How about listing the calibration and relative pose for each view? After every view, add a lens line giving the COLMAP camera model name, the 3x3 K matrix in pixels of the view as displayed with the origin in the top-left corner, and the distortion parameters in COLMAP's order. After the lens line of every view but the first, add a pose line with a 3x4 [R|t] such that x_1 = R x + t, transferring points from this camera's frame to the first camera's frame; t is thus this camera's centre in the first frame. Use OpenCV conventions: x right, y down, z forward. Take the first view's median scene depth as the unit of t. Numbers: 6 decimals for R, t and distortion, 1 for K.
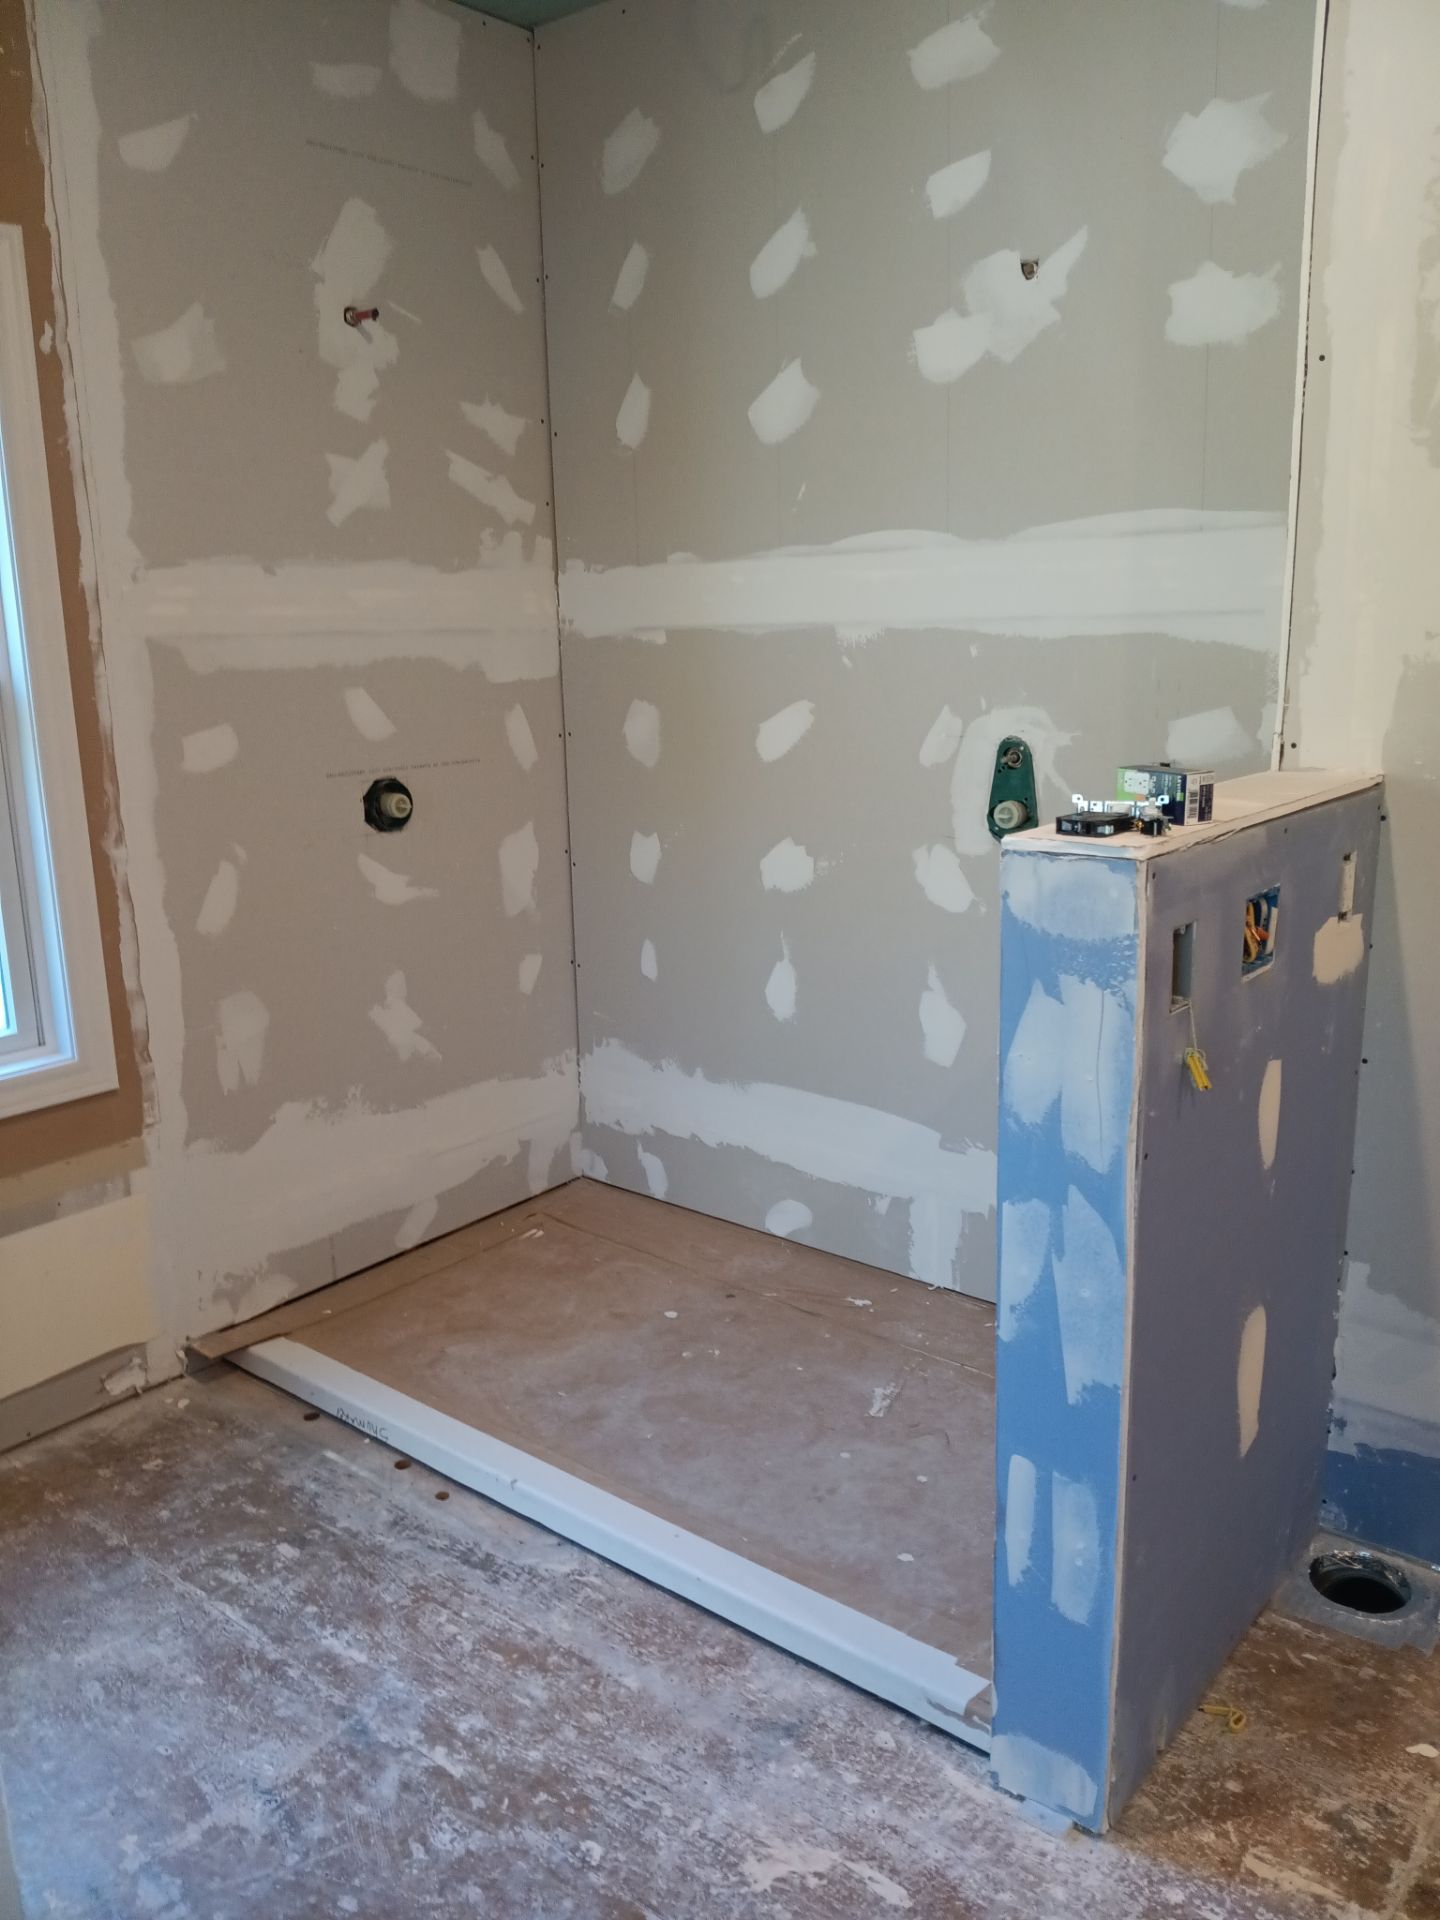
lens RADIAL K [[1468.6, 0, 720.0], [0, 1468.6, 960.0], [0, 0, 1]] dist [0.034198, -0.088810]
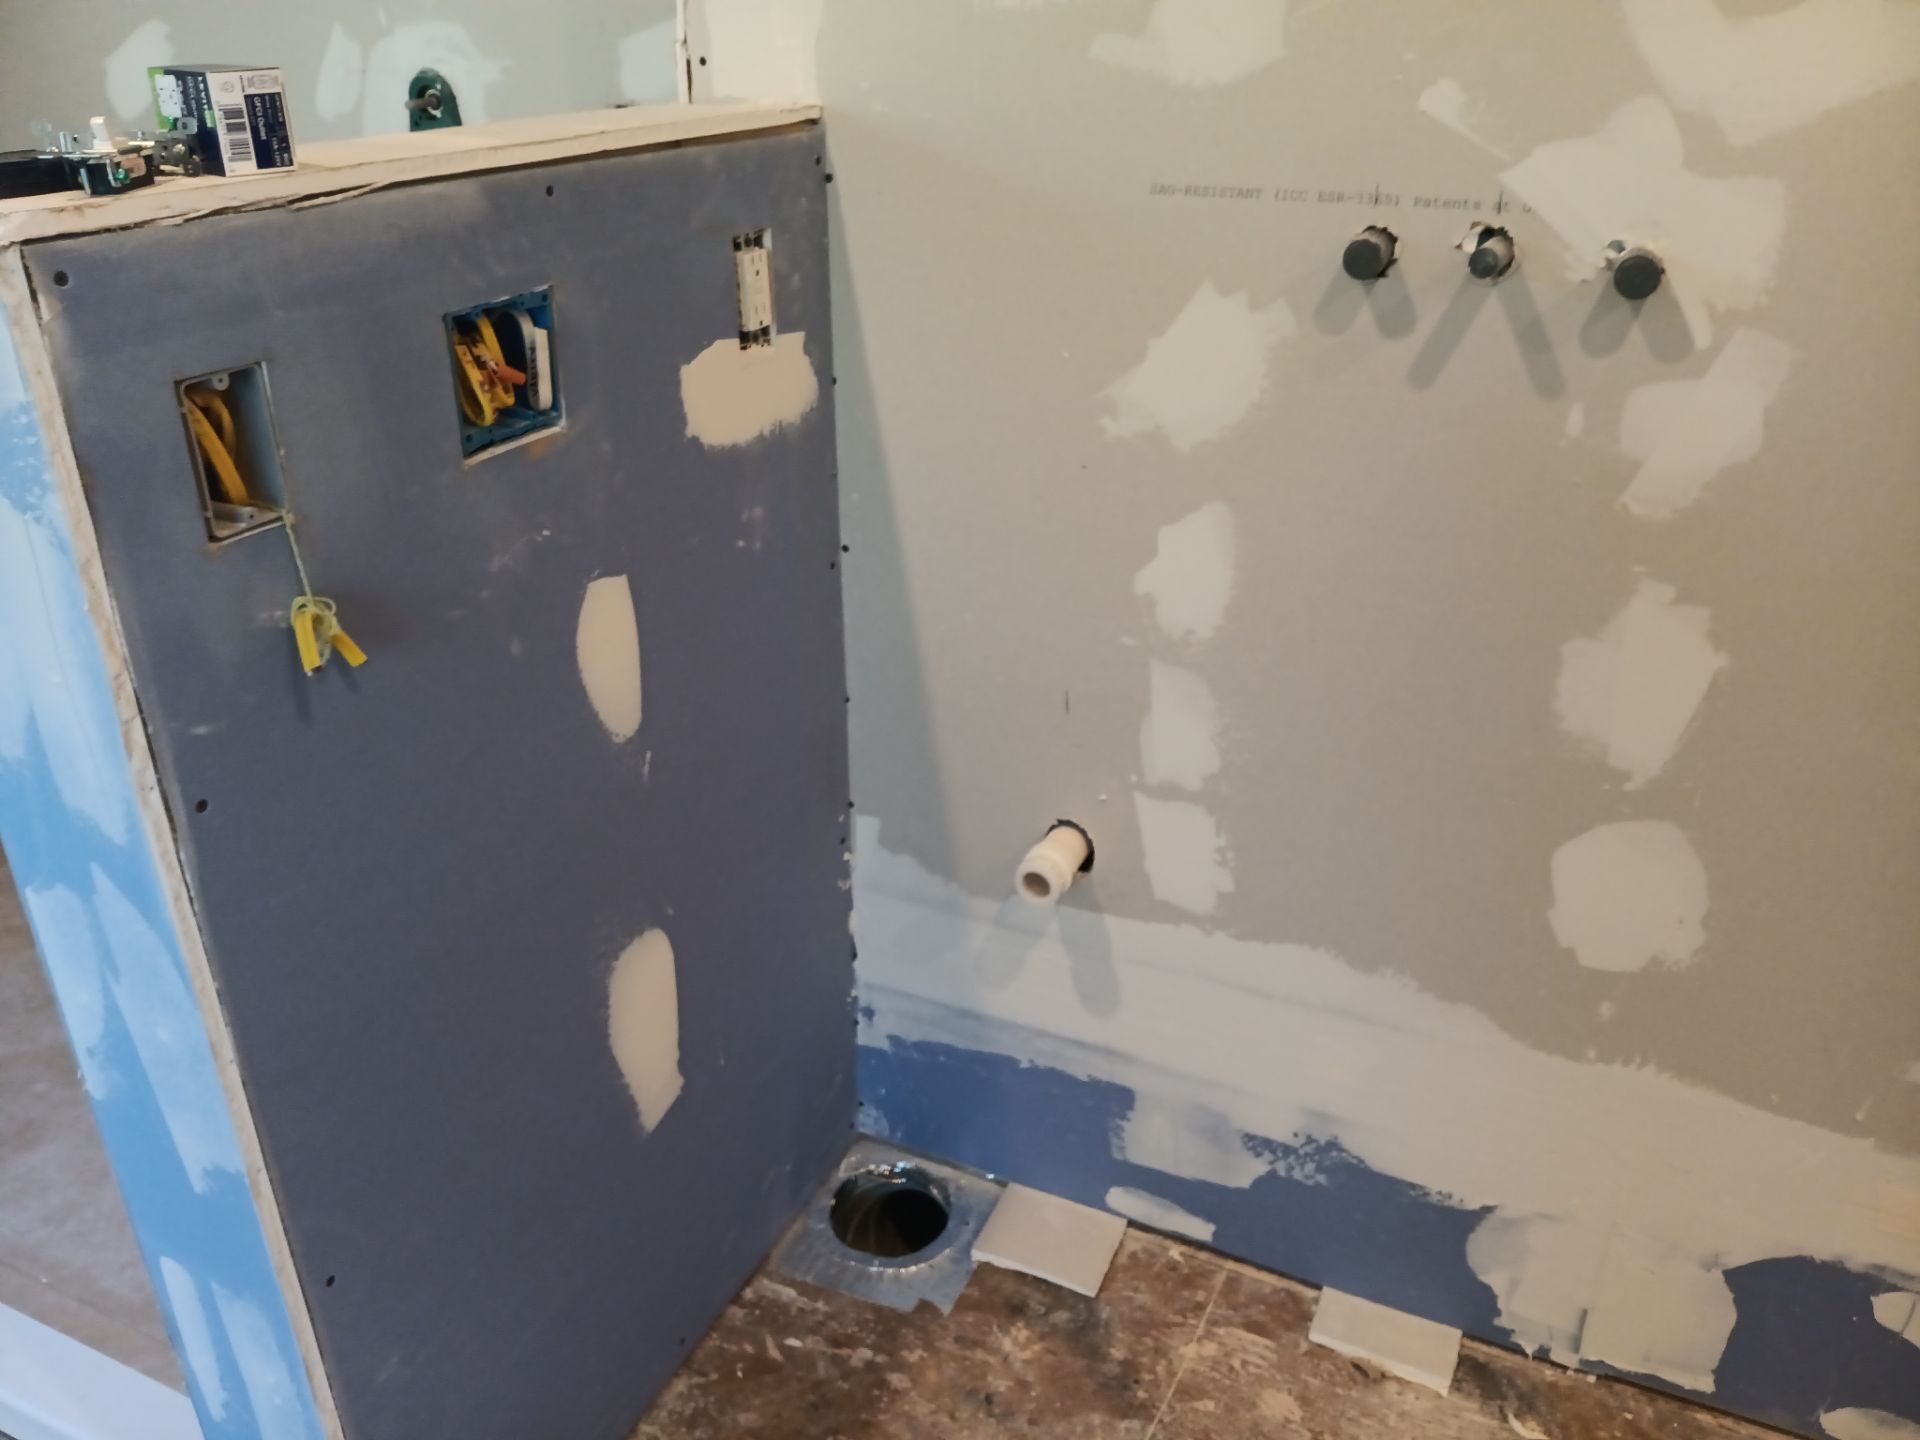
lens RADIAL K [[1479.7, 0, 960.0], [0, 1479.7, 720.0], [0, 0, 1]] dist [0.088615, -0.168336]
pose [[0.969863, -0.093781, 0.224880, 0.322139], [0.041549, 0.973099, 0.226612, -0.009844], [-0.240083, -0.210439, 0.947669, 0.296497]]
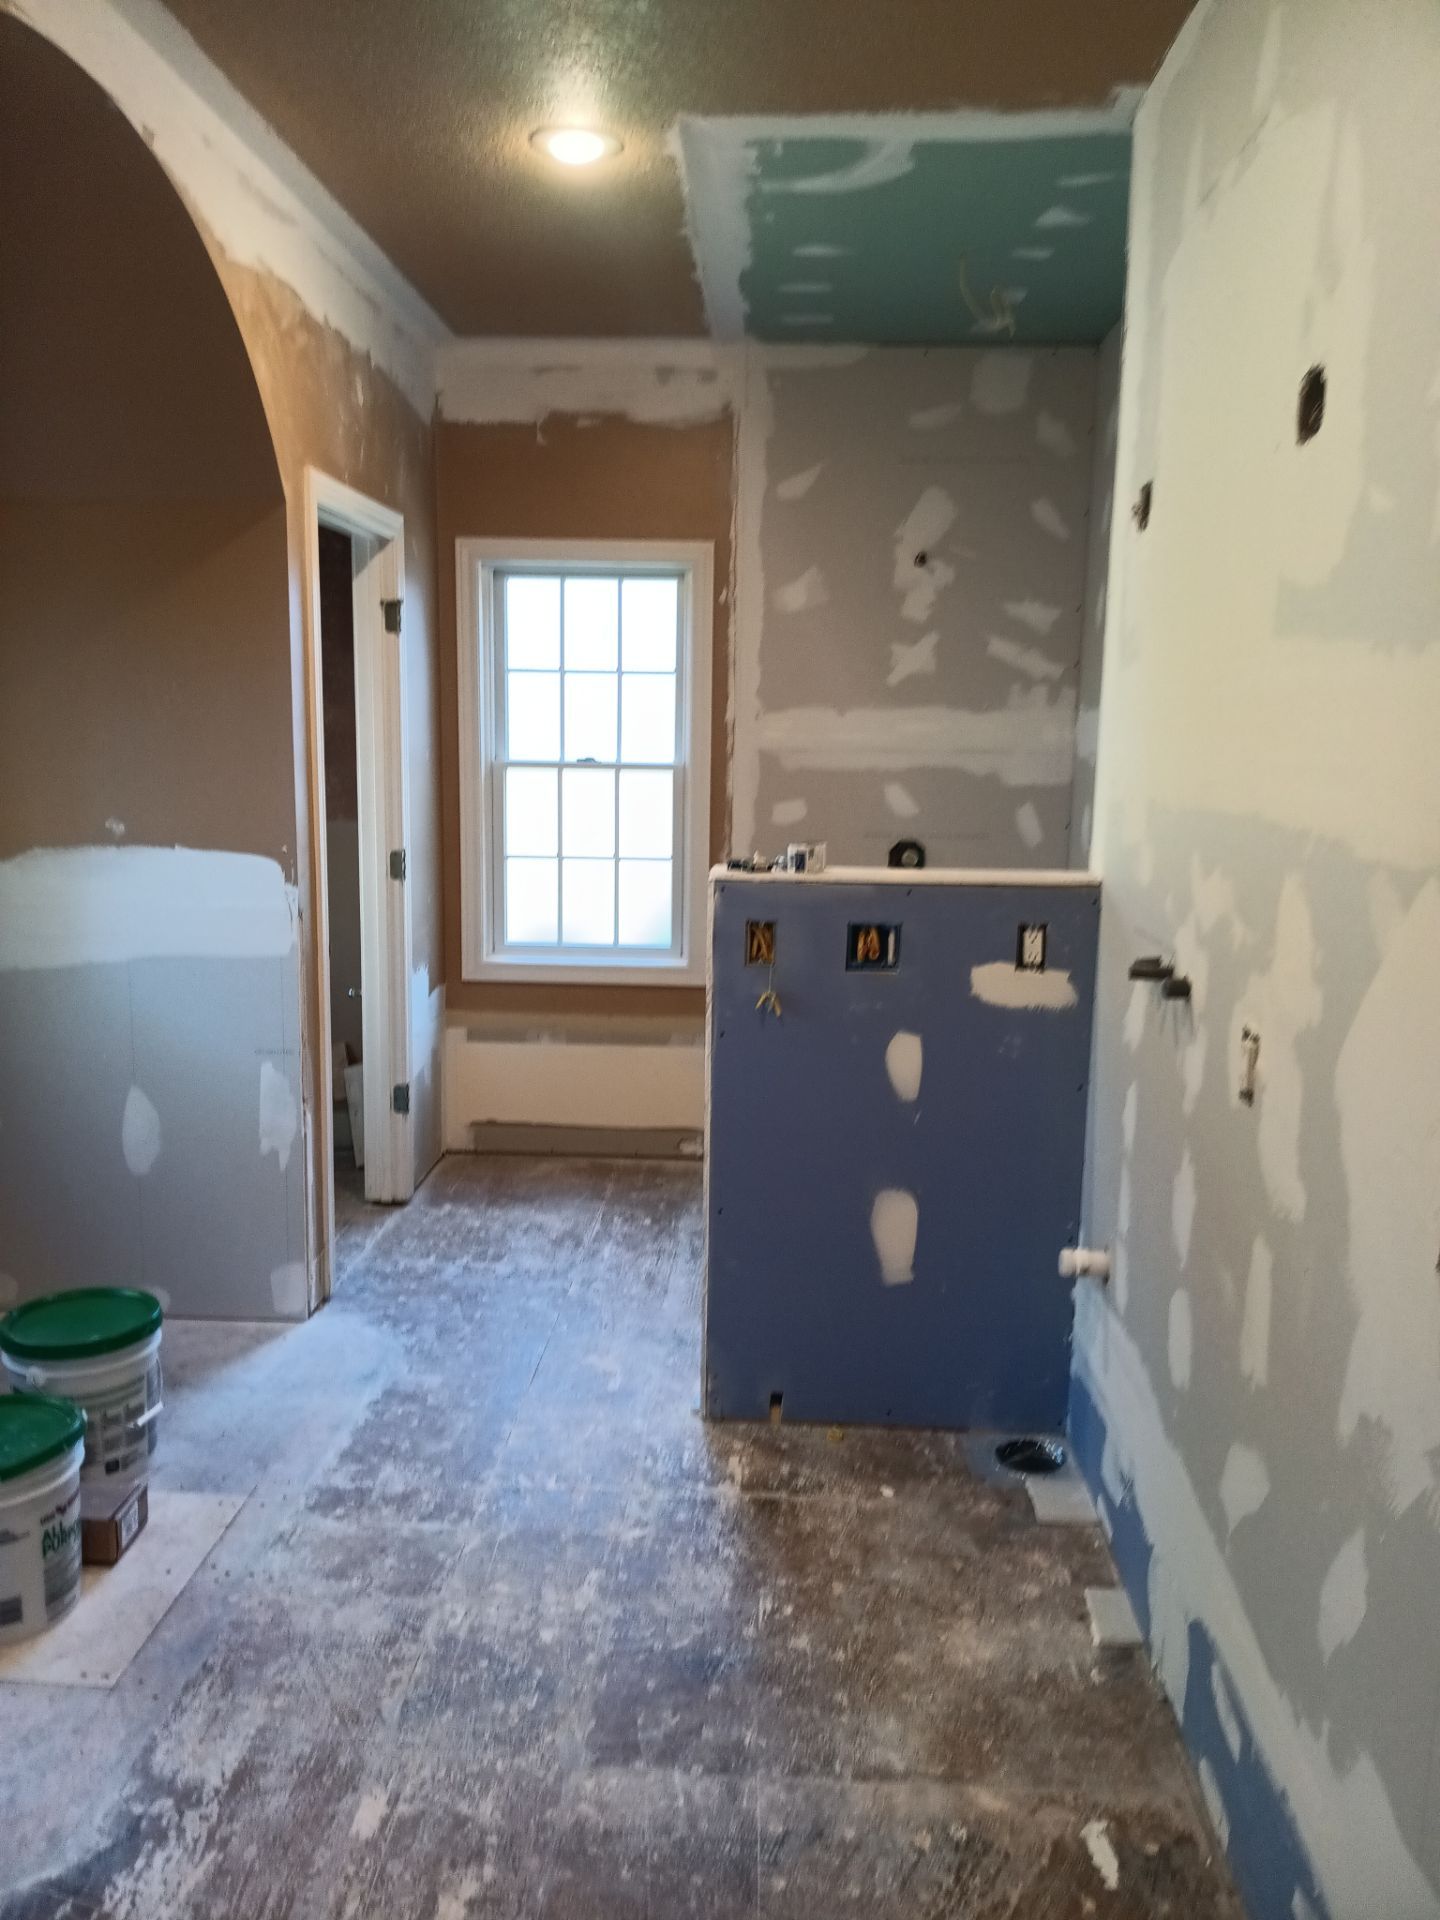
lens RADIAL K [[1481.6, 0, 720.0], [0, 1481.6, 960.0], [0, 0, 1]] dist [0.031540, -0.000883]
pose [[0.581826, 0.152774, -0.798836, 1.335163], [-0.202657, 0.978452, 0.039520, -0.029155], [0.787660, 0.138896, 0.600249, -0.137901]]
